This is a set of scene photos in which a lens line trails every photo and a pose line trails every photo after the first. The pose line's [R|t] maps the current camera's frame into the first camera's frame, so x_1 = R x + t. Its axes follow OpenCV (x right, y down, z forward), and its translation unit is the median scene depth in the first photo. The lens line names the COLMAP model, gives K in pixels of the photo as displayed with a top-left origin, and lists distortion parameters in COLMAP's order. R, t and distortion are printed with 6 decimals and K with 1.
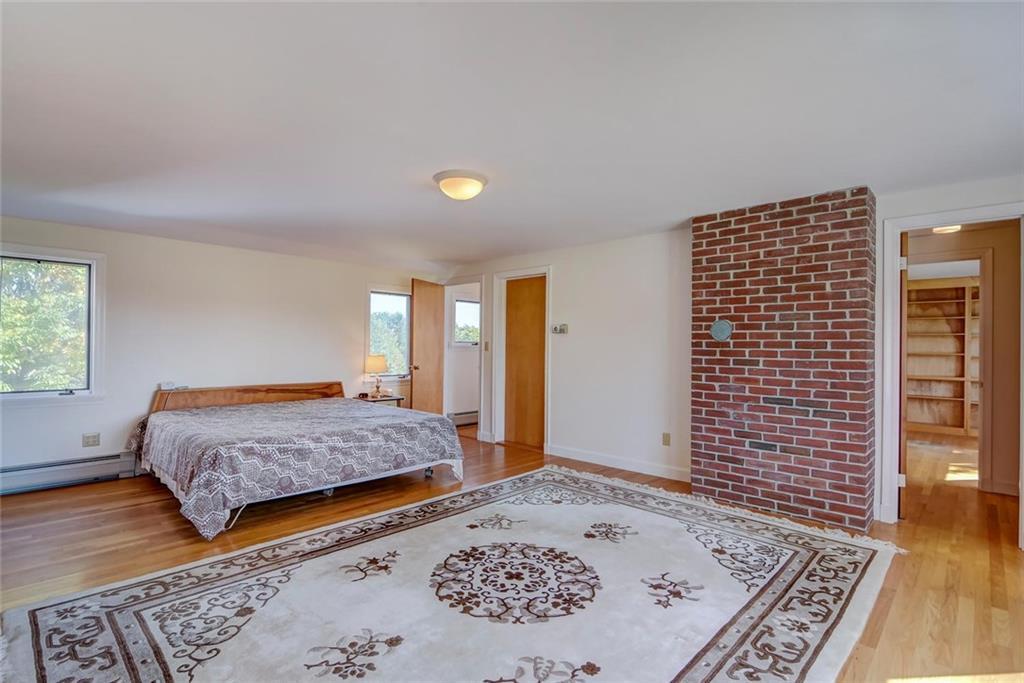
lens RADIAL K [[493.7, 0, 520.0], [0, 493.7, 343.5], [0, 0, 1]] dist [0.000185, 0.000197]
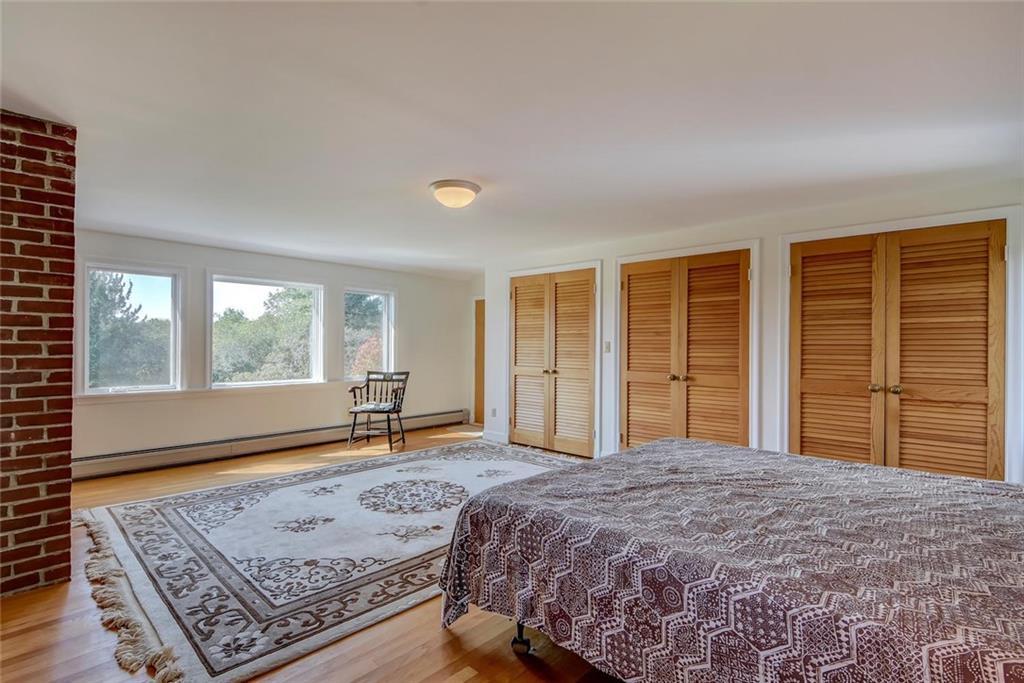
lens RADIAL K [[493.7, 0, 507.7], [0, 493.7, 344.7], [0, 0, 1]] dist [0.000185, 0.000197]
pose [[-0.999720, -0.020036, 0.012601, -0.276164], [-0.020164, 0.999746, -0.010099, 0.014288], [-0.012395, -0.010350, -0.999870, 2.265456]]
